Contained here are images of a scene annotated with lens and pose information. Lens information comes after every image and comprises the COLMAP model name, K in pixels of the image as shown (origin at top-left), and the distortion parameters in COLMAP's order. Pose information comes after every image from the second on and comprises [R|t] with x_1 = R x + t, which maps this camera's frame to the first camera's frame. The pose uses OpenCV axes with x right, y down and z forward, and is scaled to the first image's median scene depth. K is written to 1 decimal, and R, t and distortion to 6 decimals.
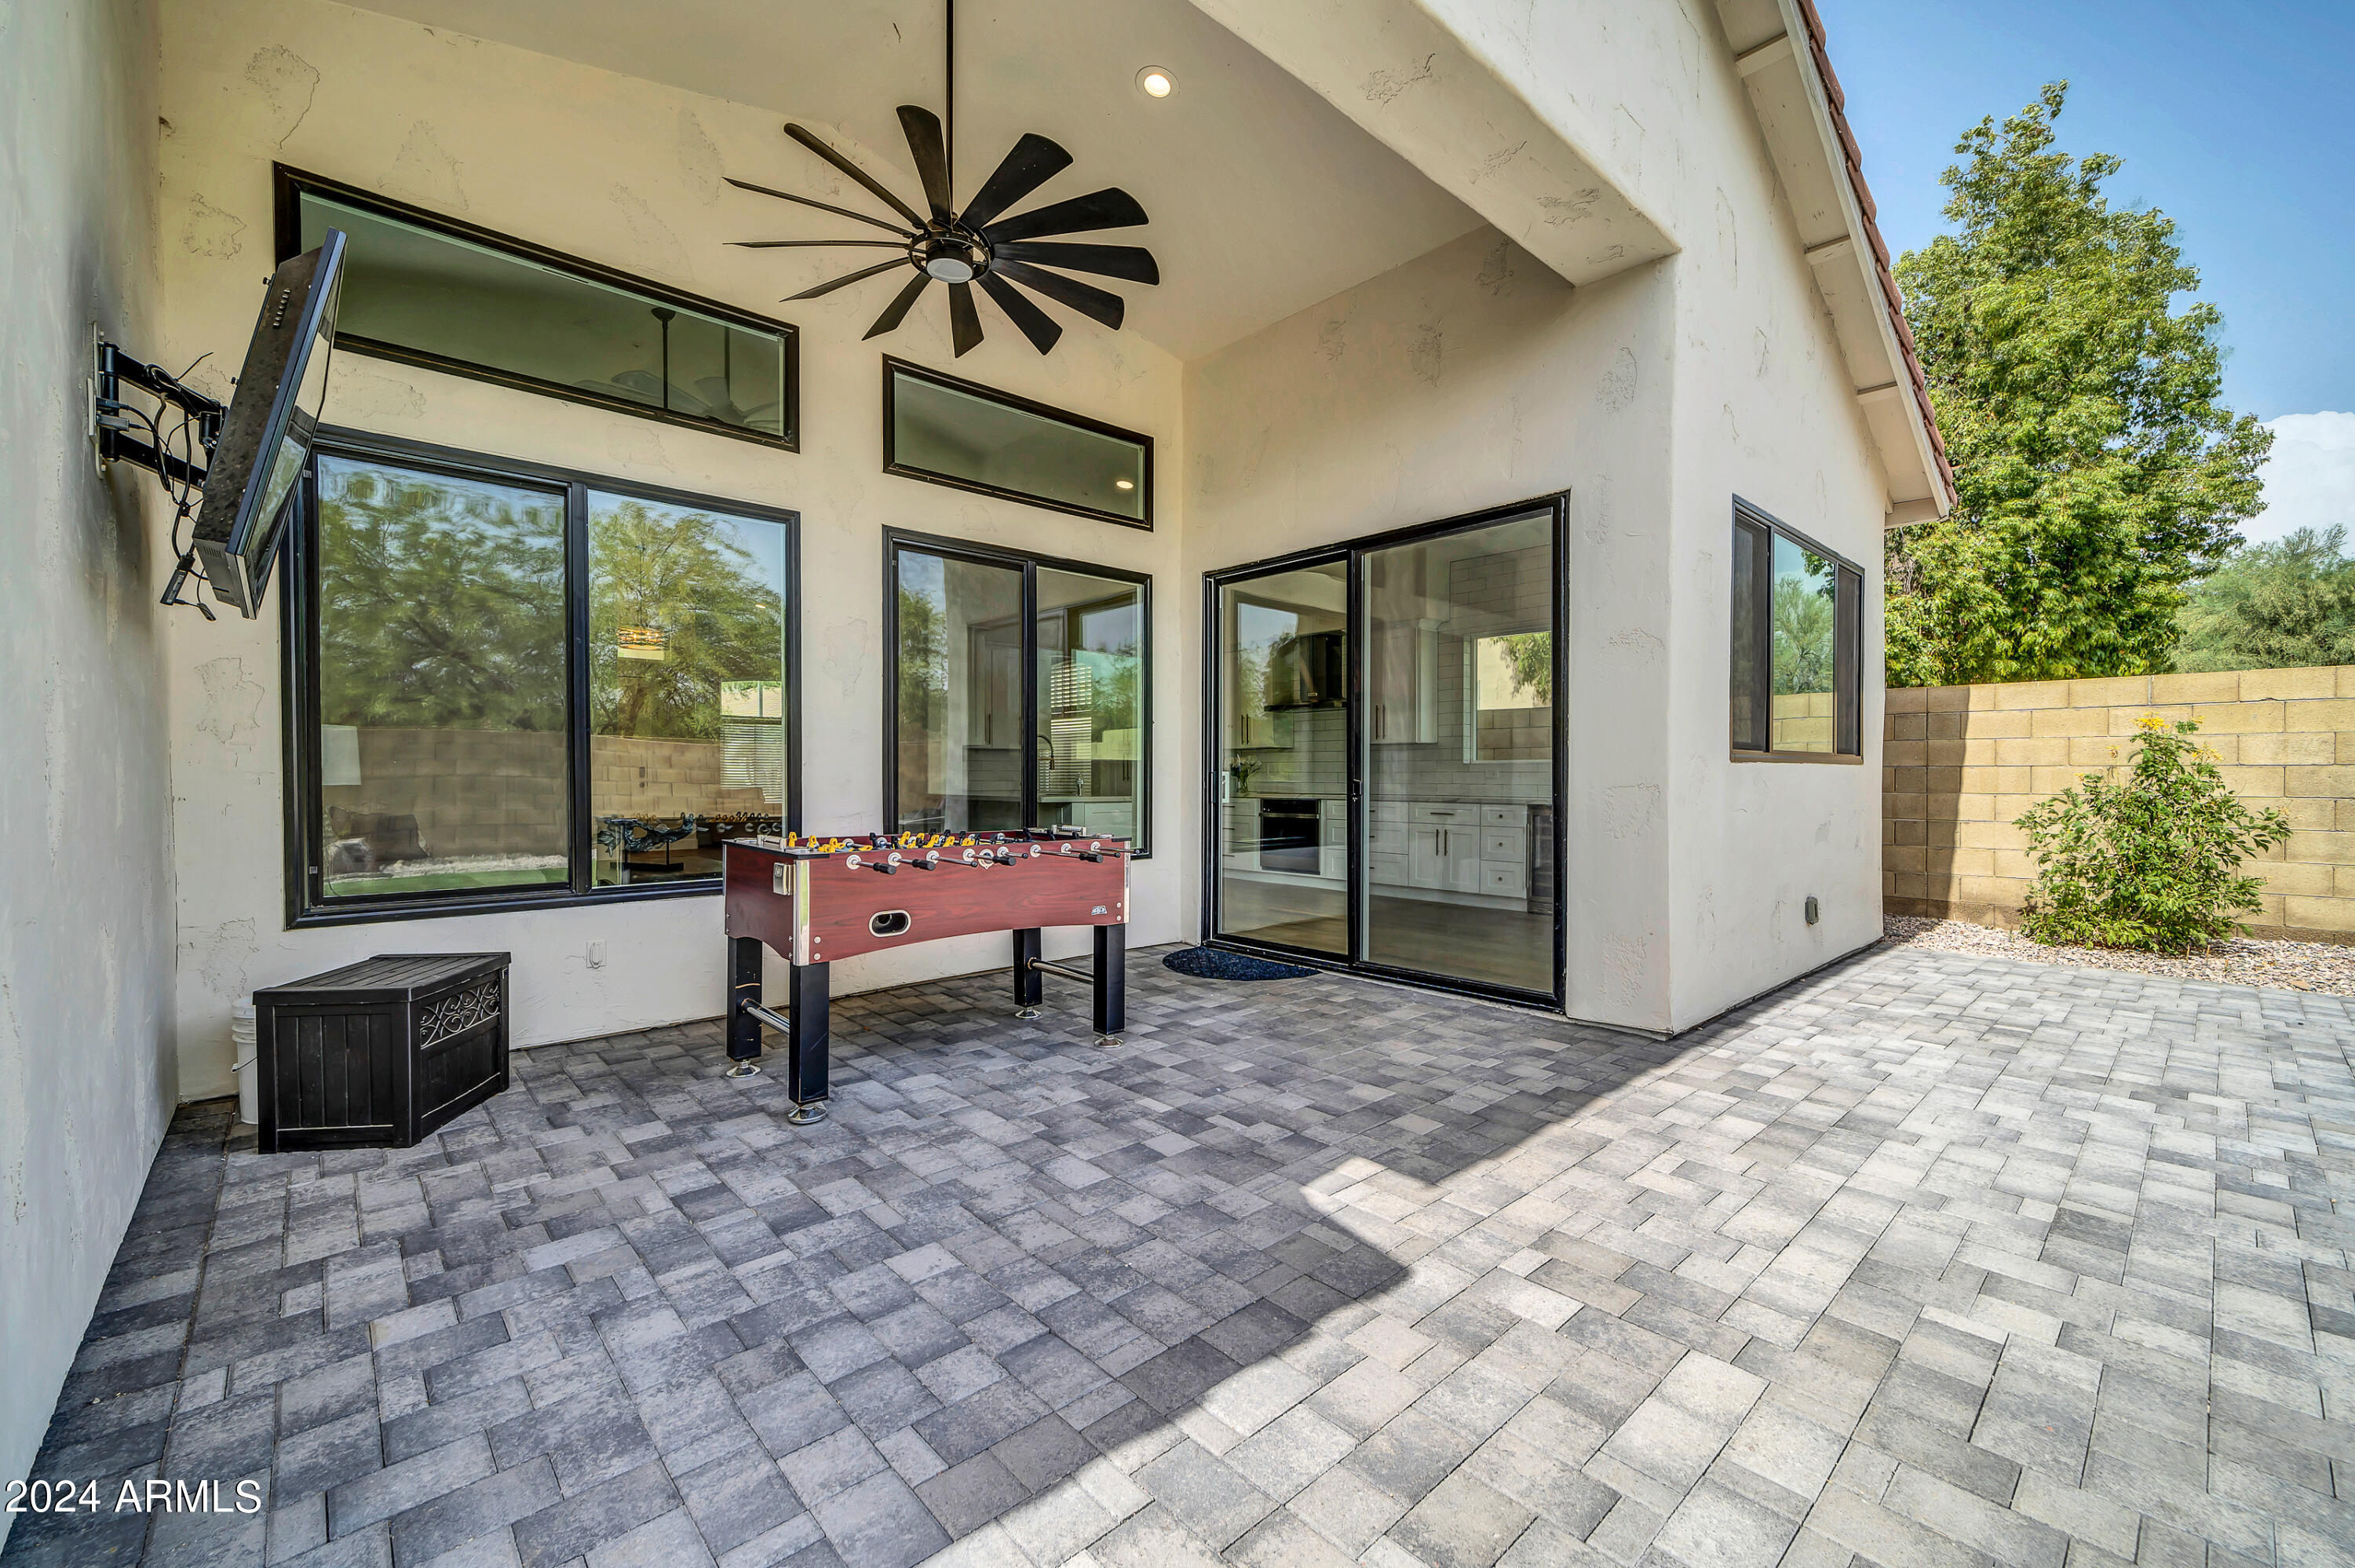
lens RADIAL K [[950.1, 0, 1189.1], [0, 950.1, 782.1], [0, 0, 1]] dist [-0.005286, -0.000671]
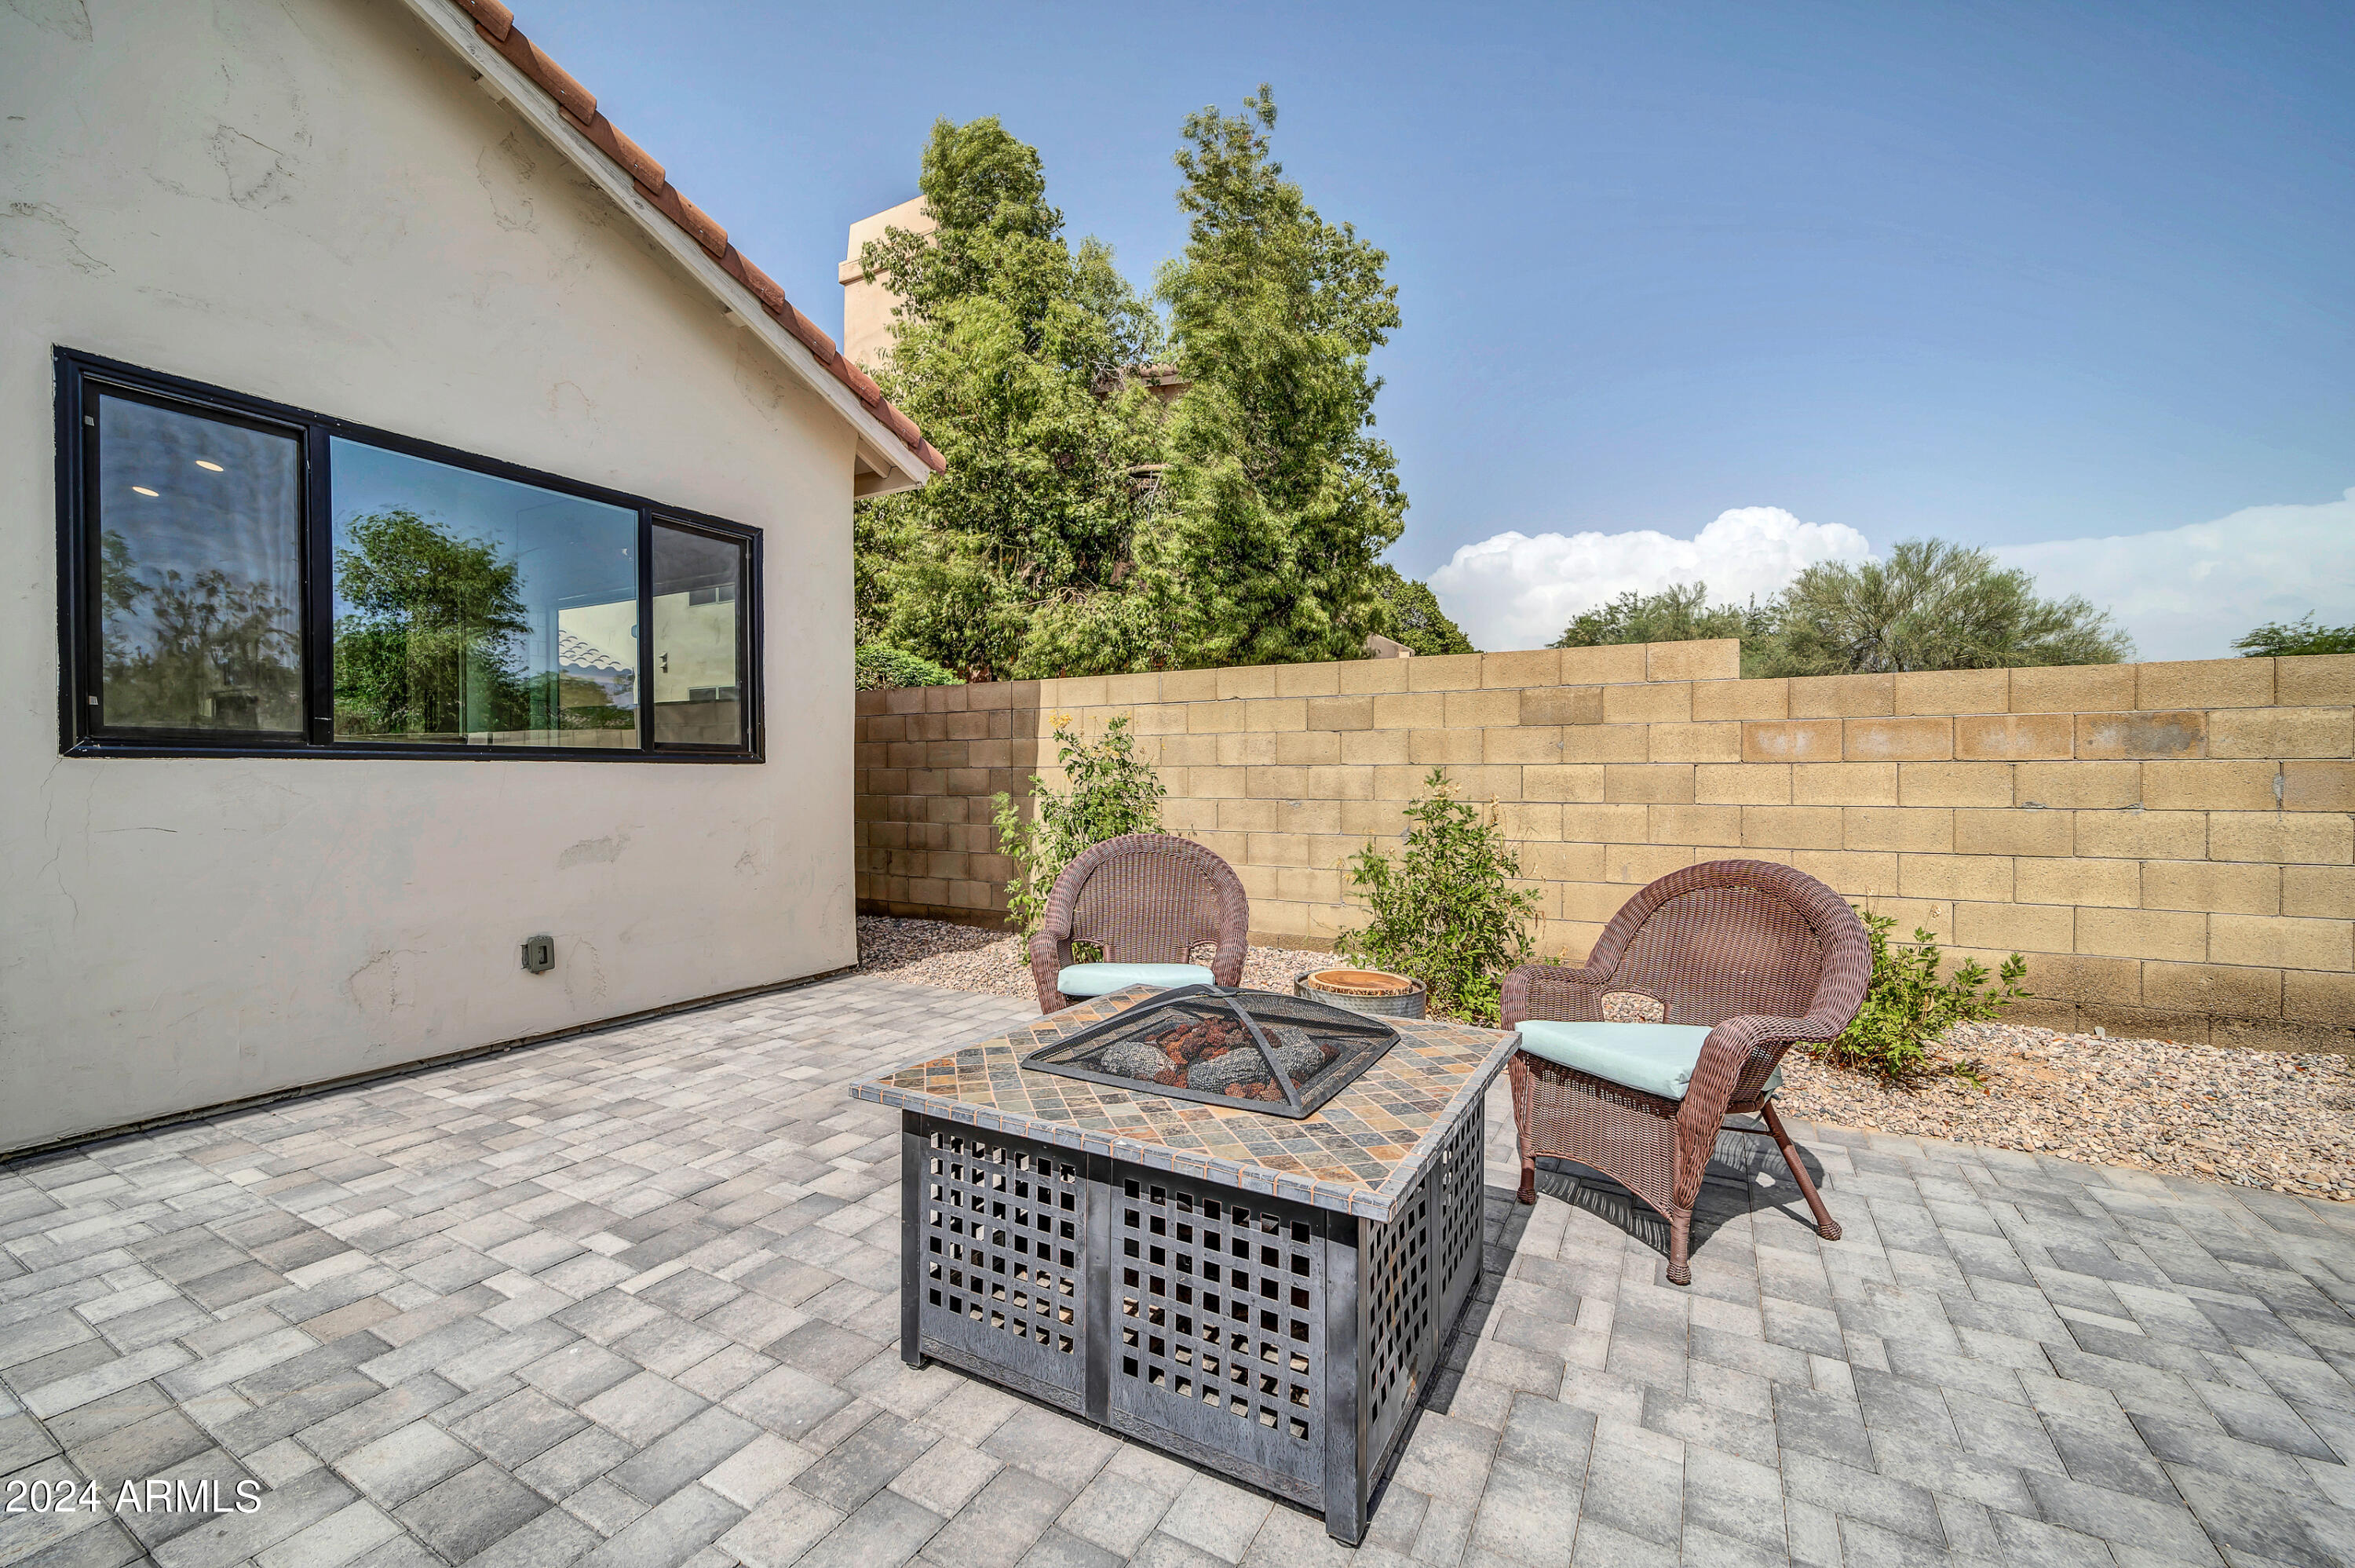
lens RADIAL K [[950.1, 0, 1200.7], [0, 950.1, 791.9], [0, 0, 1]] dist [-0.005286, -0.000671]
pose [[0.942423, -0.006467, 0.334360, 0.737692], [0.004955, 0.999973, 0.005377, 0.003409], [-0.334385, -0.003411, 0.942430, 0.091823]]
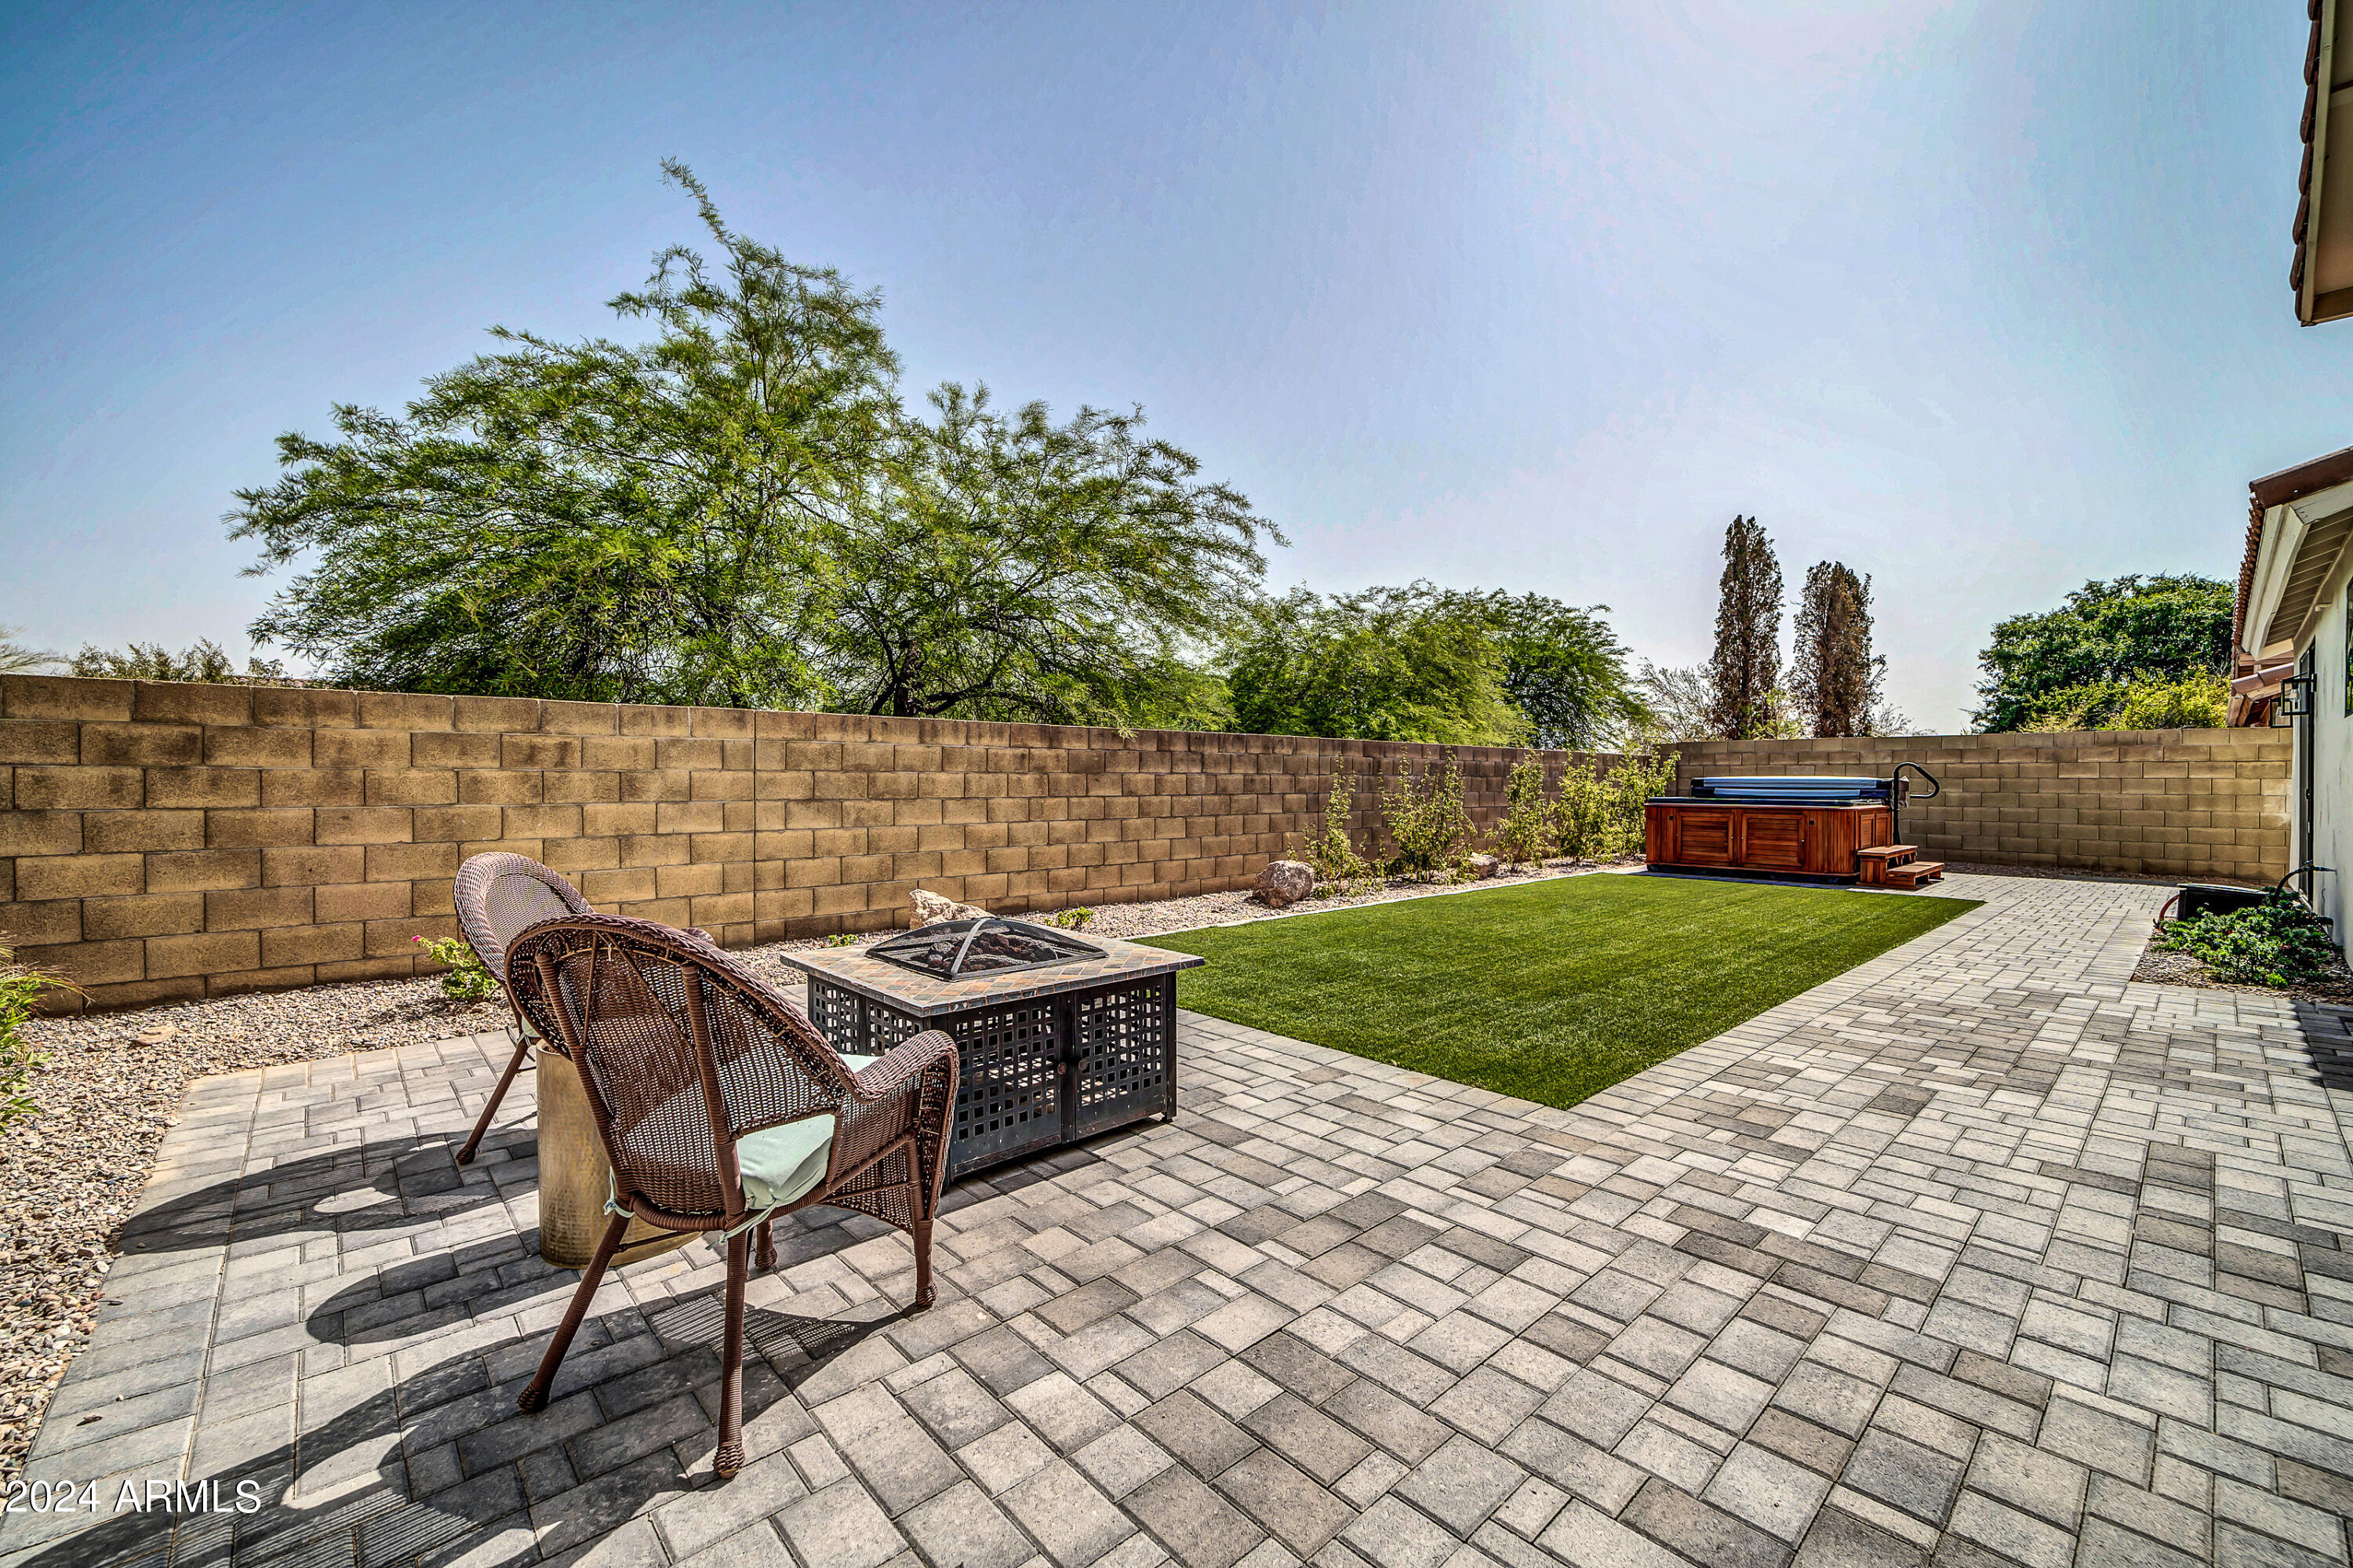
lens RADIAL K [[949.5, 0, 1207.8], [0, 949.5, 786.1], [0, 0, 1]] dist [-0.005286, -0.000671]
pose [[-0.999885, -0.004604, -0.014450, 0.739595], [-0.004796, 0.999900, 0.013267, -0.005617], [0.014387, 0.013334, -0.999808, 0.879748]]
